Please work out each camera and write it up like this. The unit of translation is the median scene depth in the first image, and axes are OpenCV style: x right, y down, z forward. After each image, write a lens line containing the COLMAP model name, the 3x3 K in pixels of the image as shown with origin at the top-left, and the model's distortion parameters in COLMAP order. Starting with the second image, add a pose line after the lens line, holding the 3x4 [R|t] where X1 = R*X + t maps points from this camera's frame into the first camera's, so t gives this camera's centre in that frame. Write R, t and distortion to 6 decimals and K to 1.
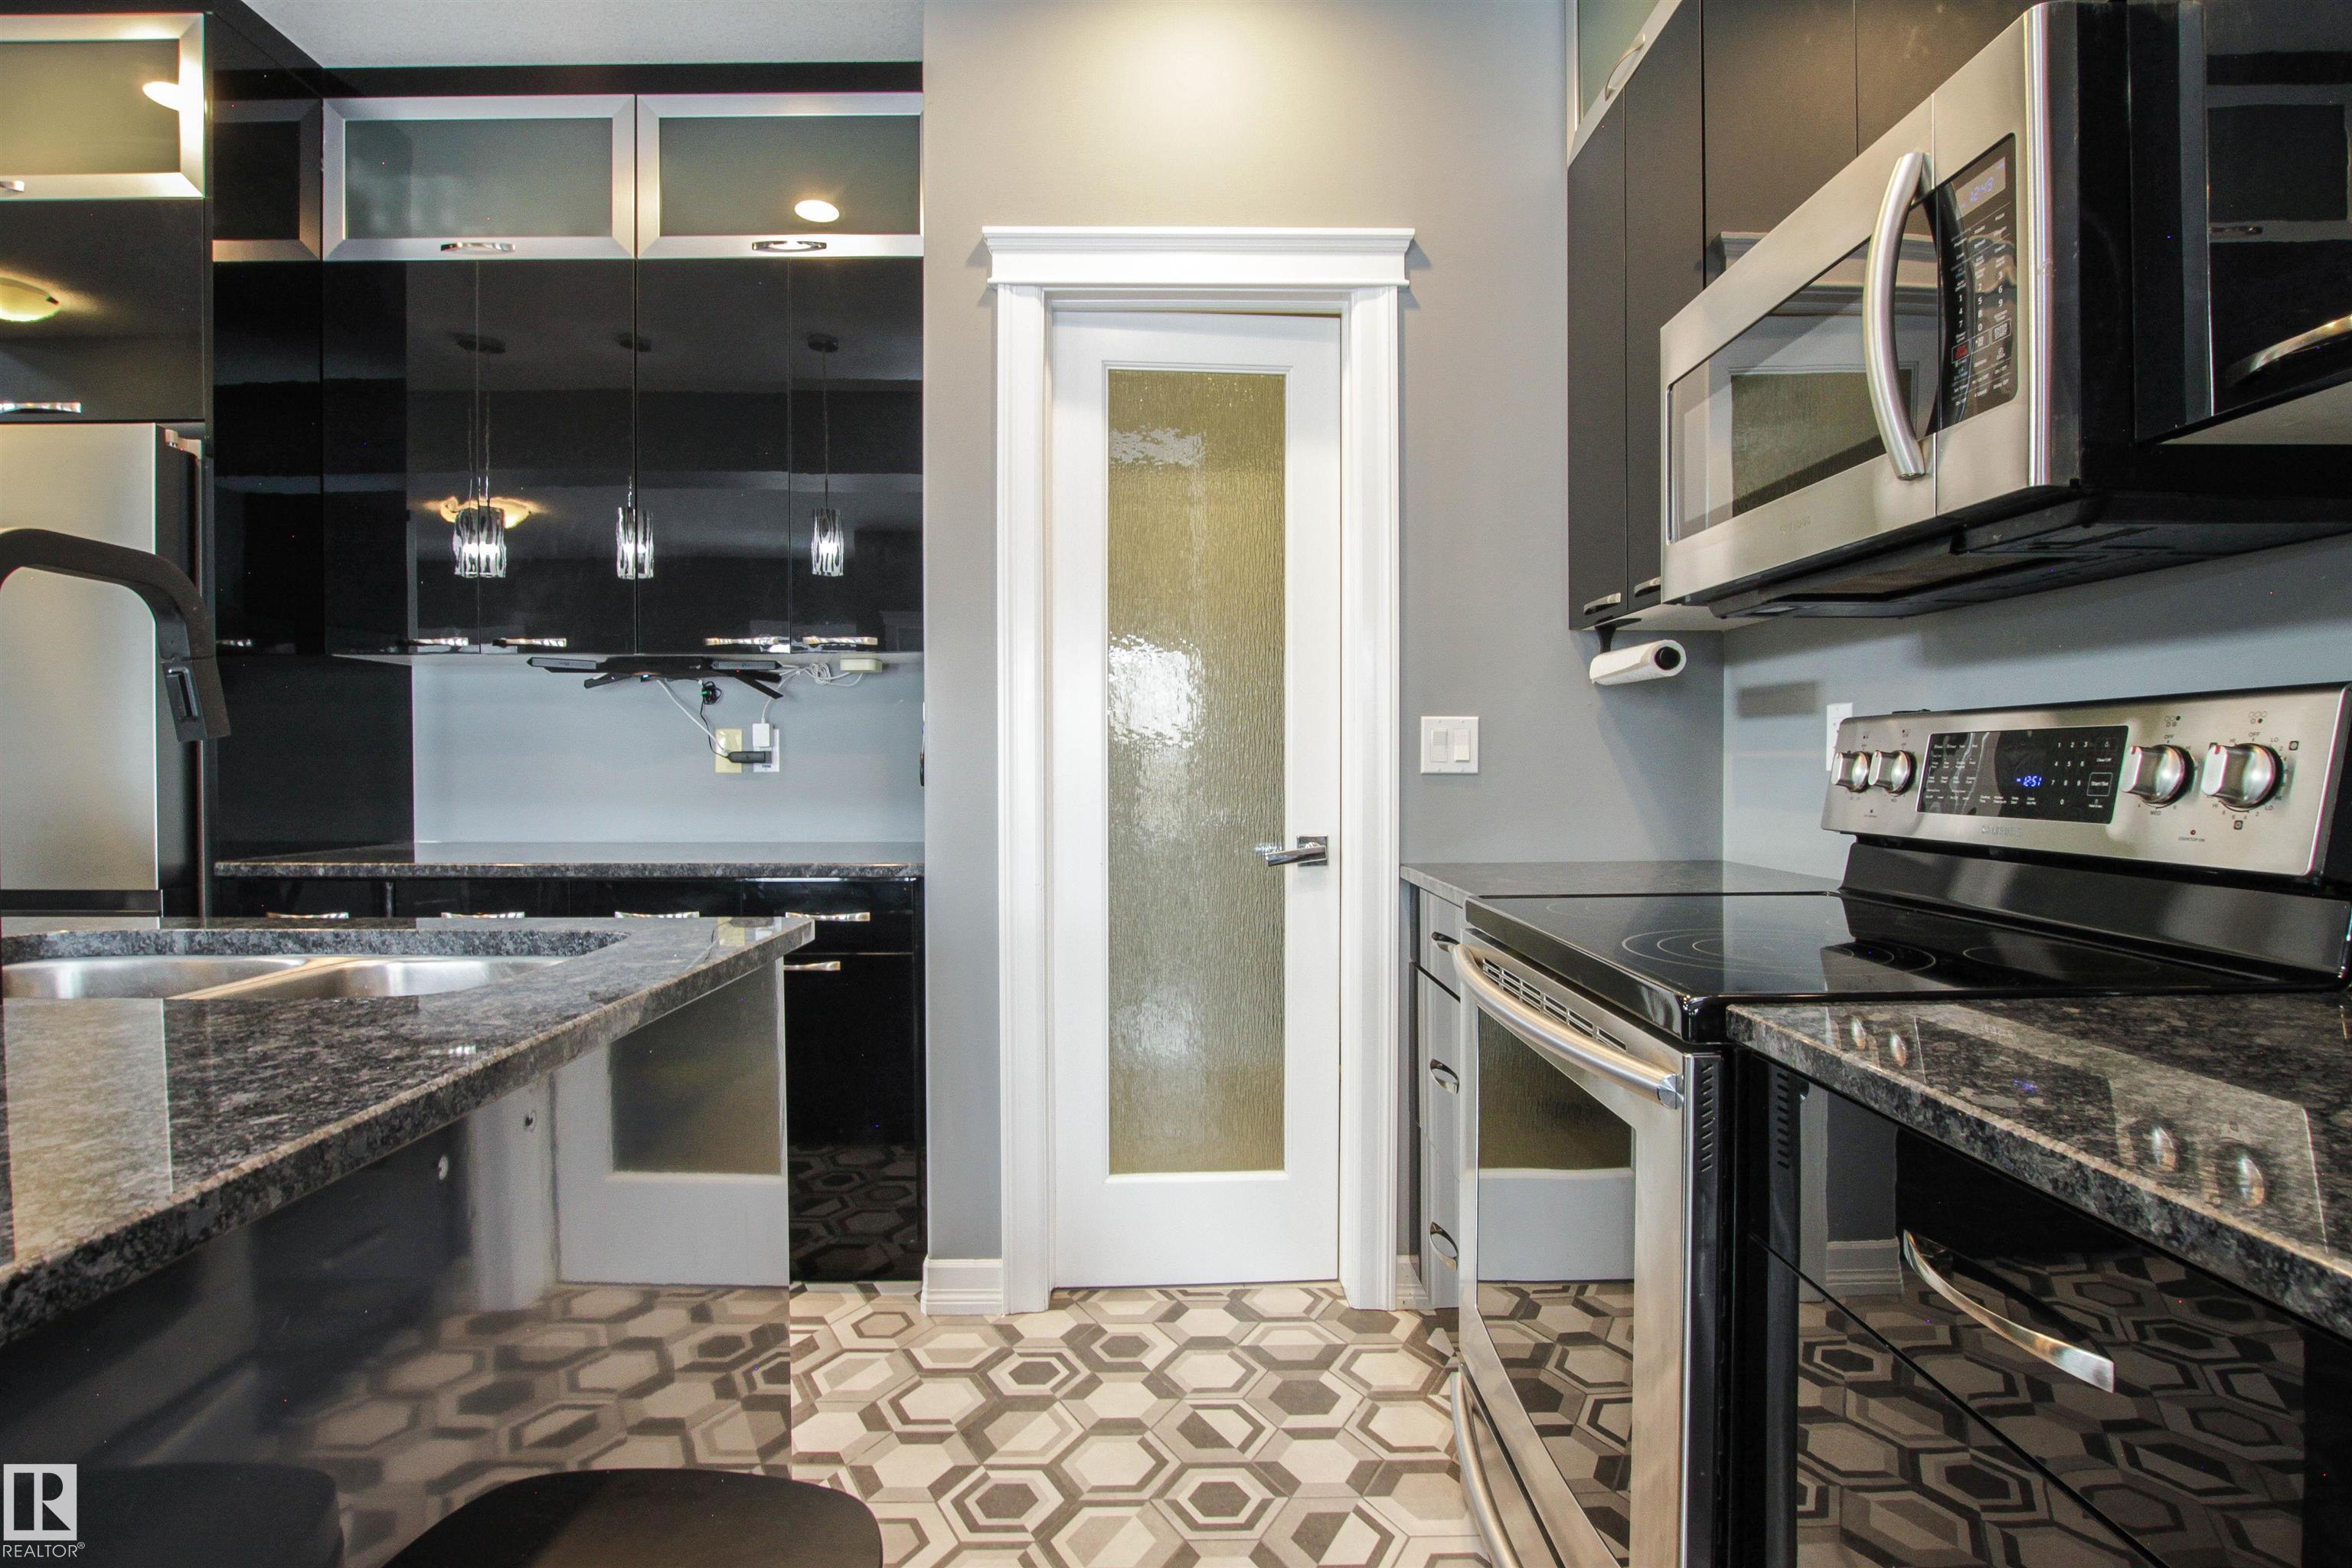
lens RADIAL K [[1158.7, 0, 1196.4], [0, 1158.7, 792.1], [0, 0, 1]] dist [-0.031558, 0.002704]
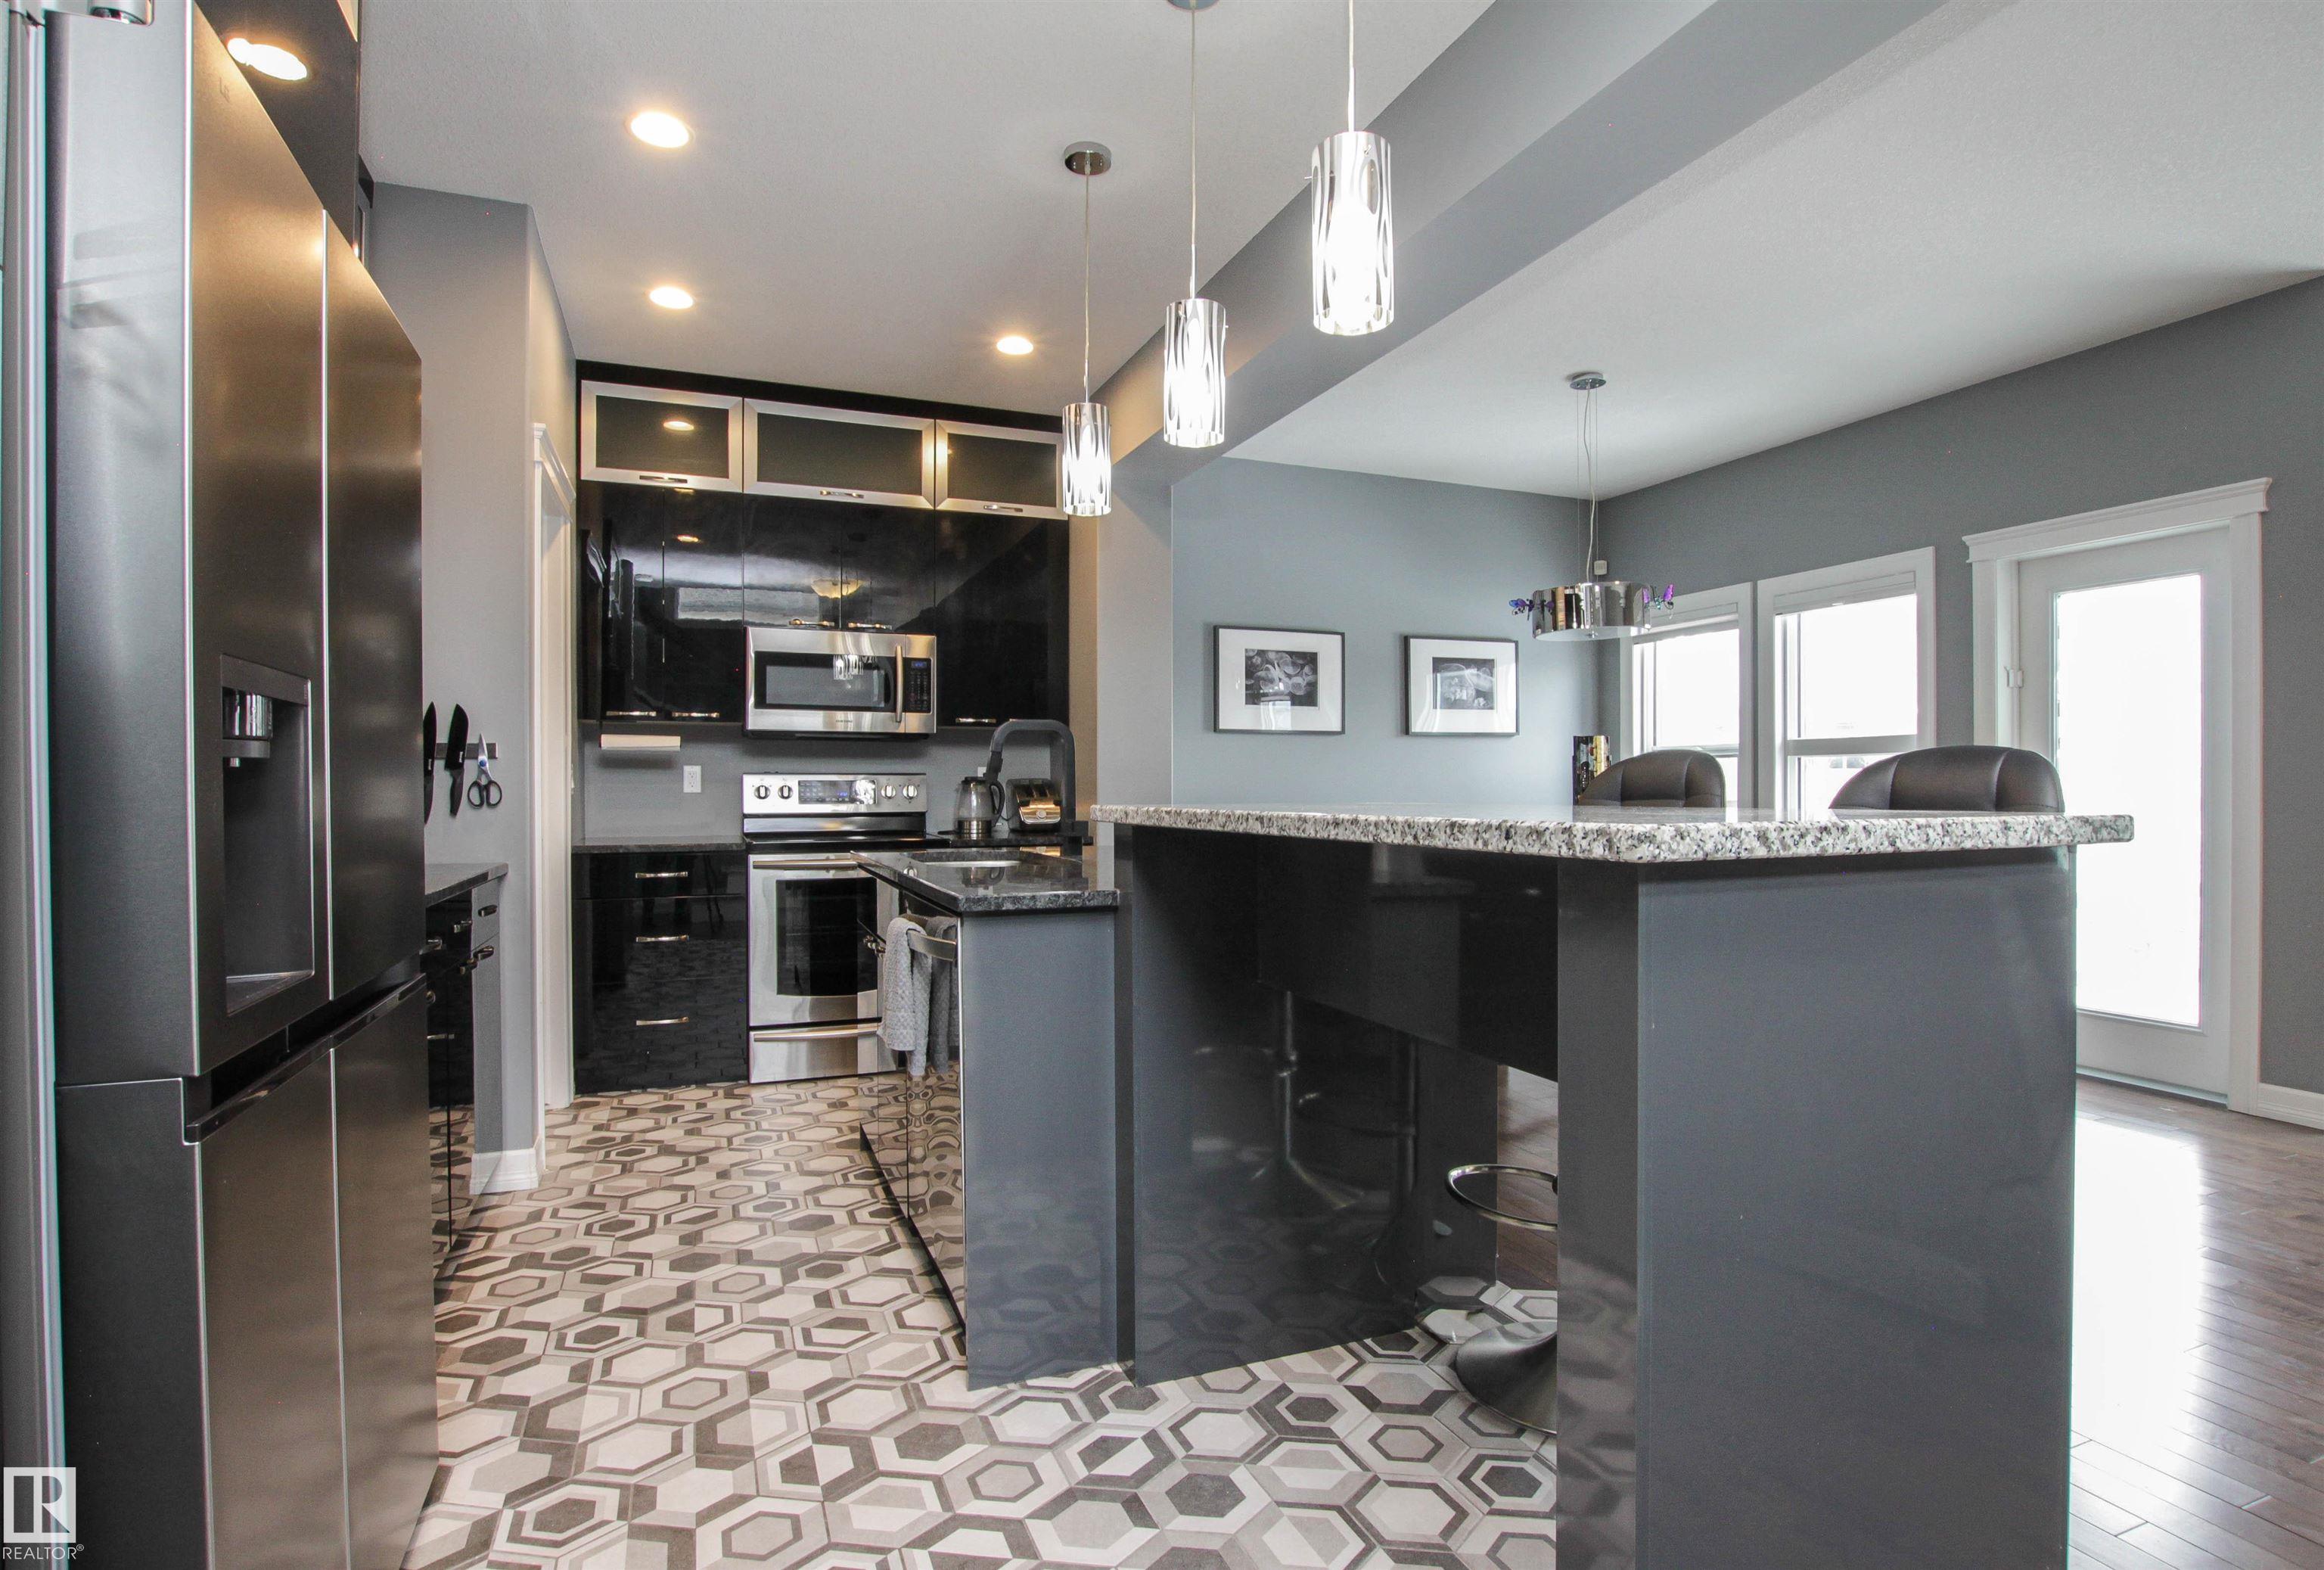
lens RADIAL K [[1145.0, 0, 1186.0], [0, 1145.0, 800.2], [0, 0, 1]] dist [-0.031558, 0.002704]
pose [[-0.371674, -0.007849, 0.928330, -1.734926], [0.024335, 0.999538, 0.018194, -0.016664], [-0.928044, 0.029353, -0.371312, 0.743912]]
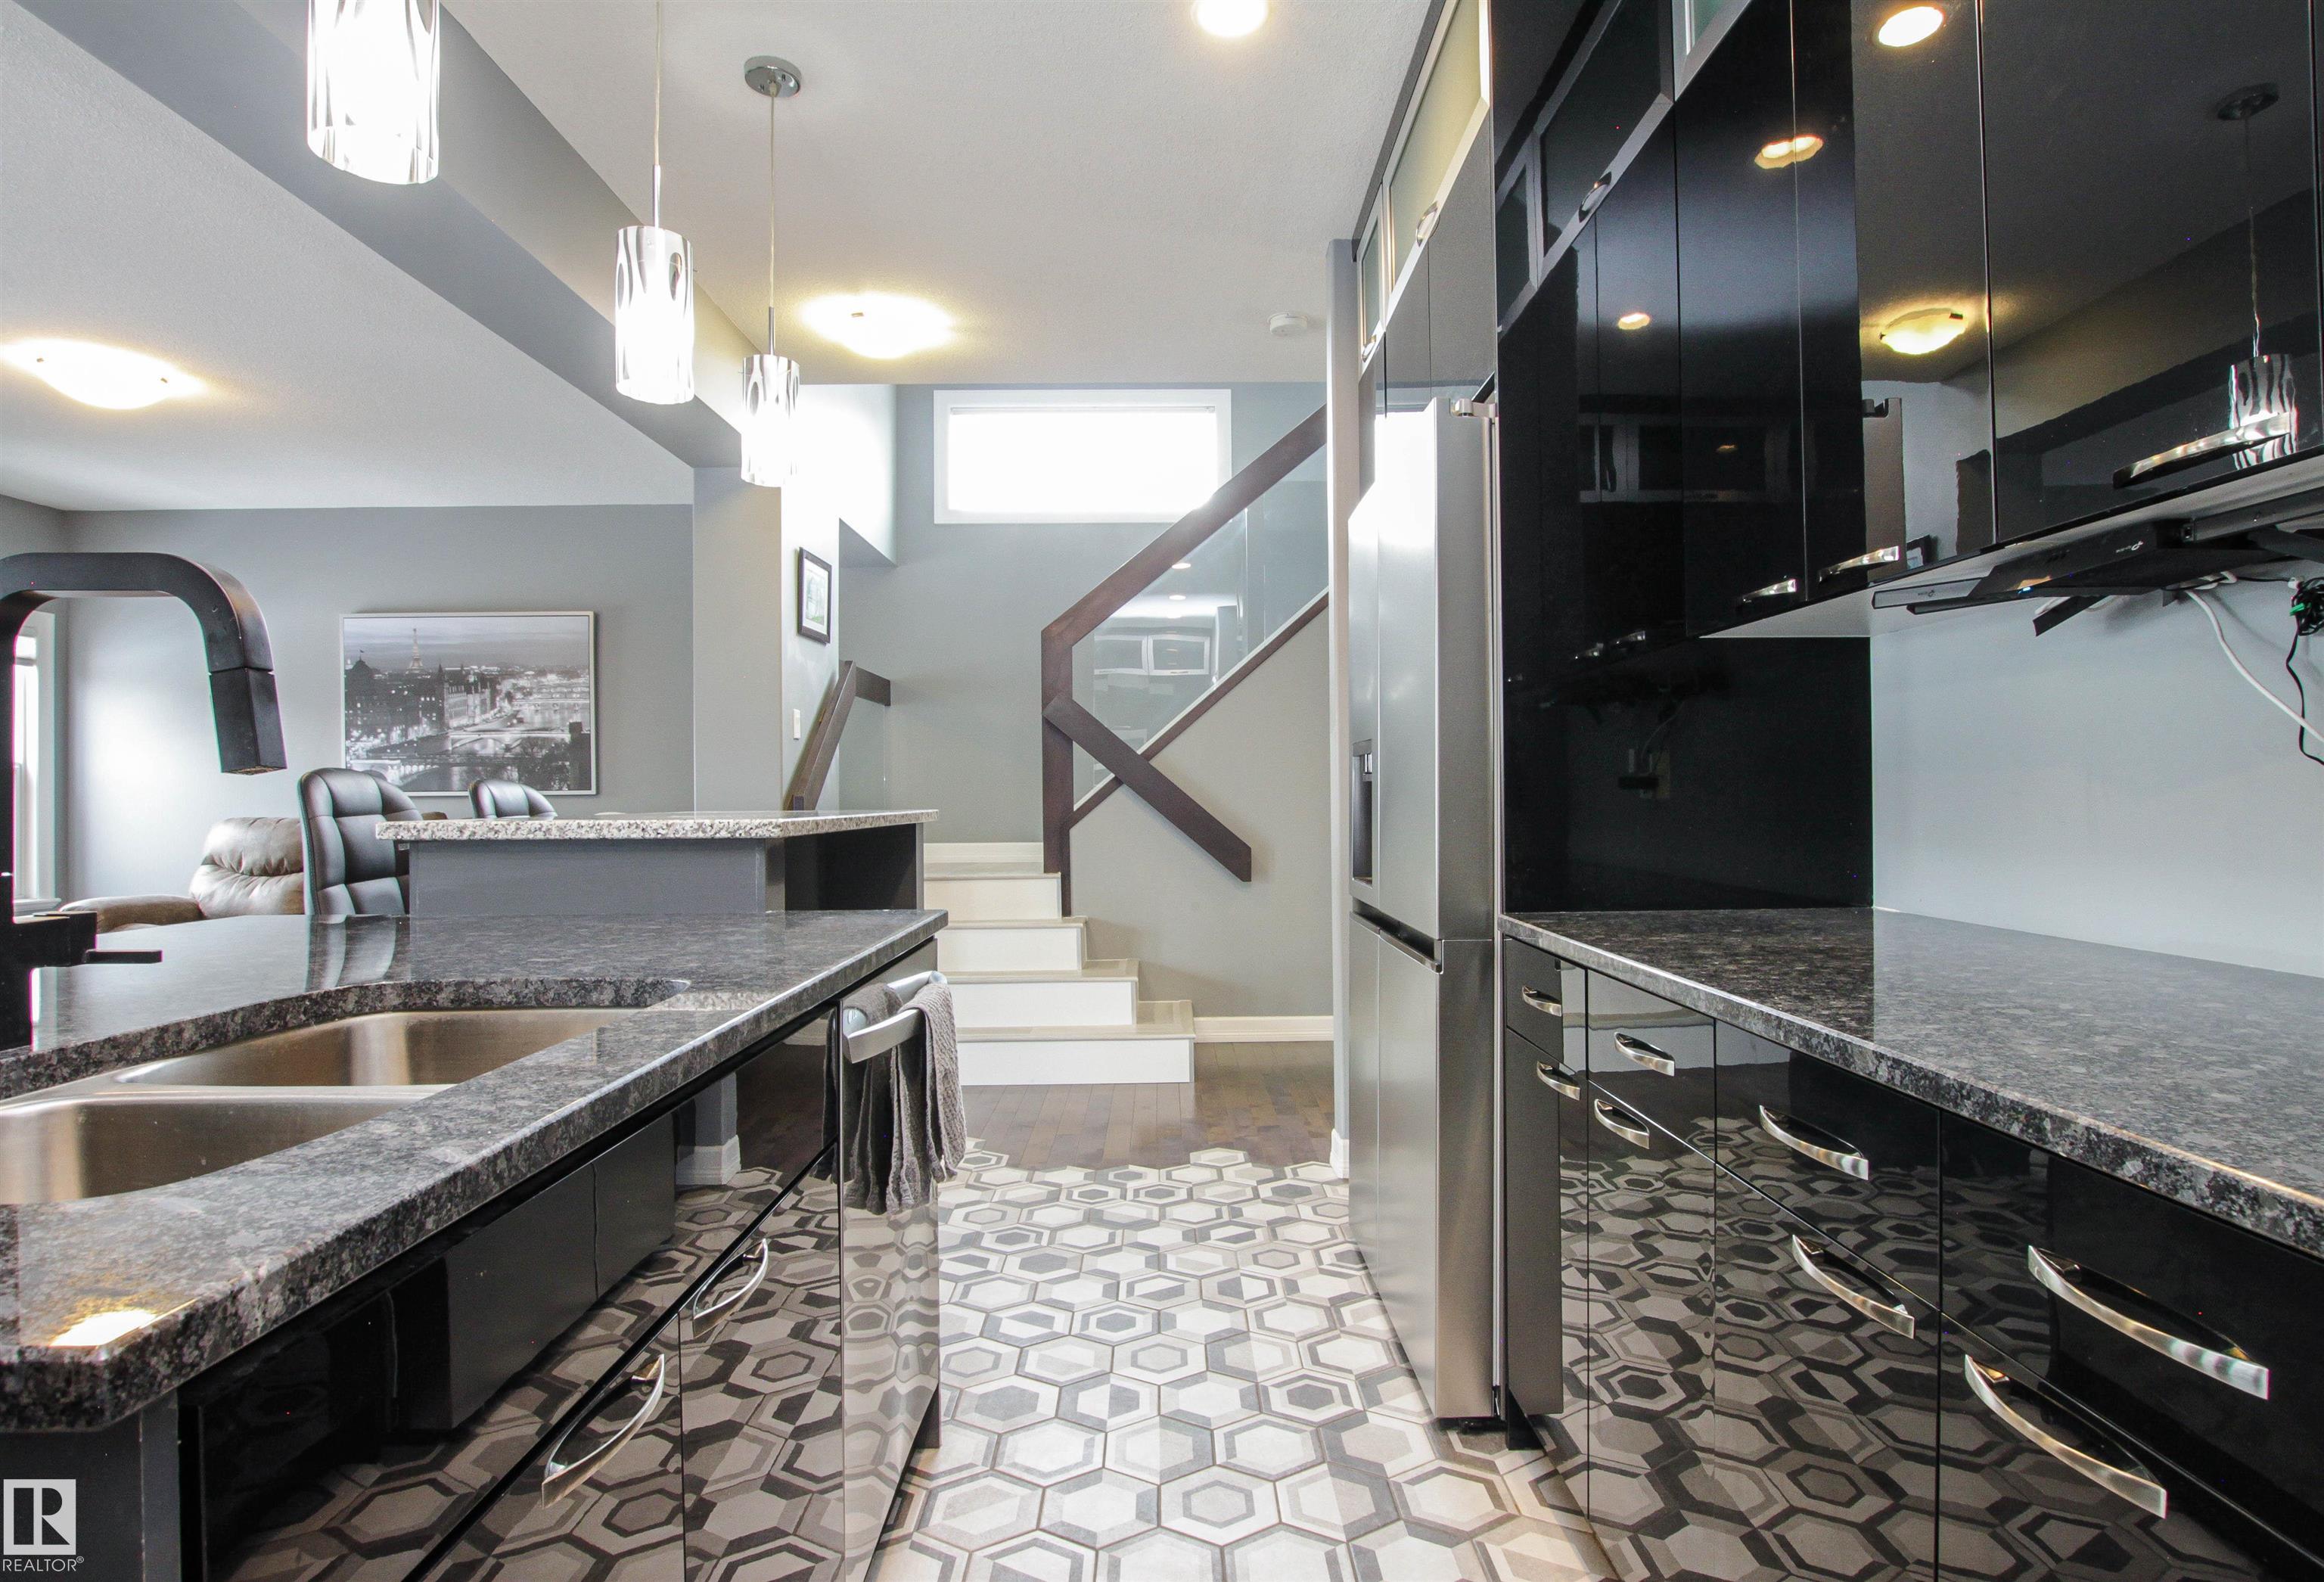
lens RADIAL K [[1179.8, 0, 1180.1], [0, 1179.8, 789.2], [0, 0, 1]] dist [-0.030390, 0.004145]
pose [[0.001554, -0.009617, -0.999953, -0.037135], [-0.015923, 0.999827, -0.009641, -0.015937], [0.999872, 0.015937, 0.001401, 0.751331]]
